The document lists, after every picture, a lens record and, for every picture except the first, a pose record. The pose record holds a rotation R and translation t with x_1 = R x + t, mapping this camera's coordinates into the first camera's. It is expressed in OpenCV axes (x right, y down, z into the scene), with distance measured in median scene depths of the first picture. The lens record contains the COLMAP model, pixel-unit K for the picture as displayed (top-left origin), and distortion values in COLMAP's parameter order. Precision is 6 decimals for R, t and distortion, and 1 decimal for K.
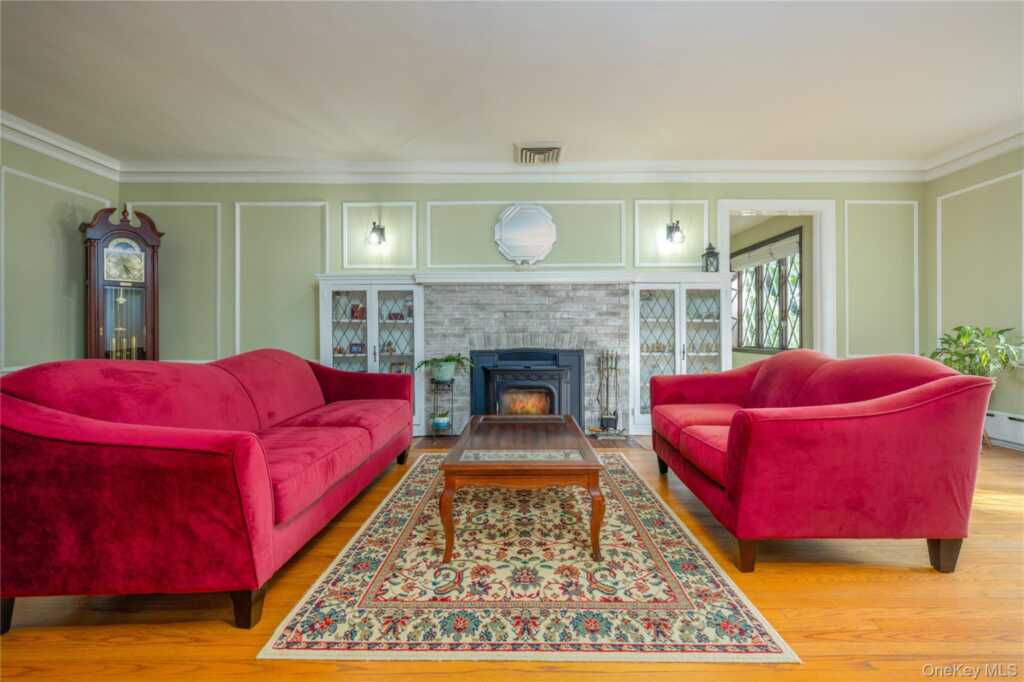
lens RADIAL K [[449.3, 0, 512.0], [0, 449.3, 341.0], [0, 0, 1]] dist [0.000862, -0.000306]
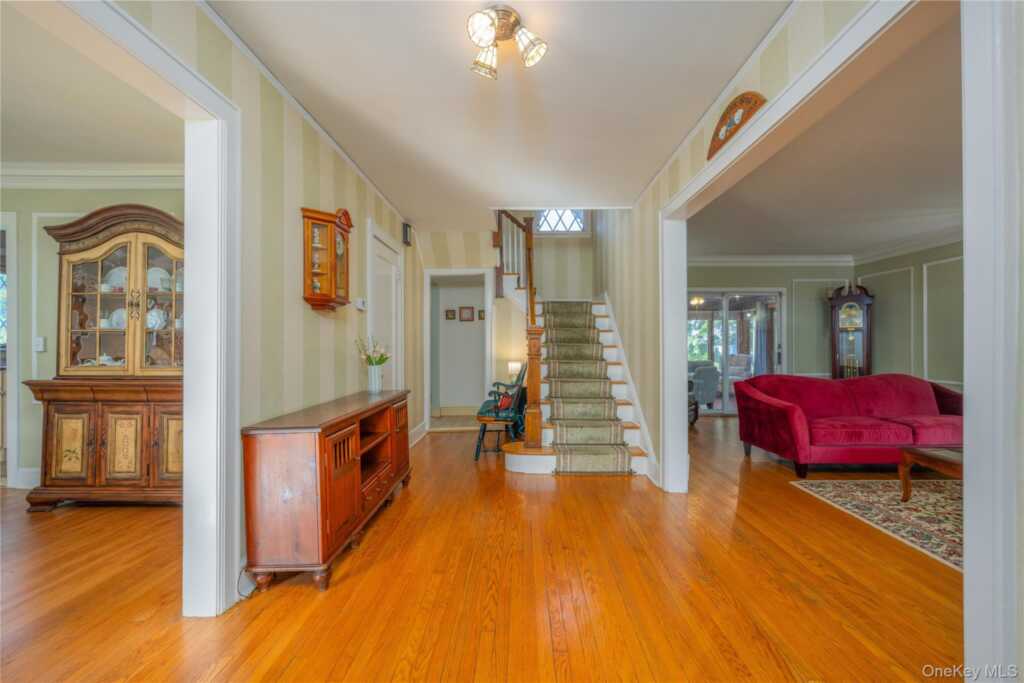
lens RADIAL K [[420.5, 0, 512.0], [0, 420.5, 341.5], [0, 0, 1]] dist [-0.018893, -0.000084]
pose [[-0.013217, -0.005123, -0.999900, 1.413672], [-0.014457, 0.999883, -0.004932, -0.104094], [0.999808, 0.014391, -0.013289, -0.501914]]
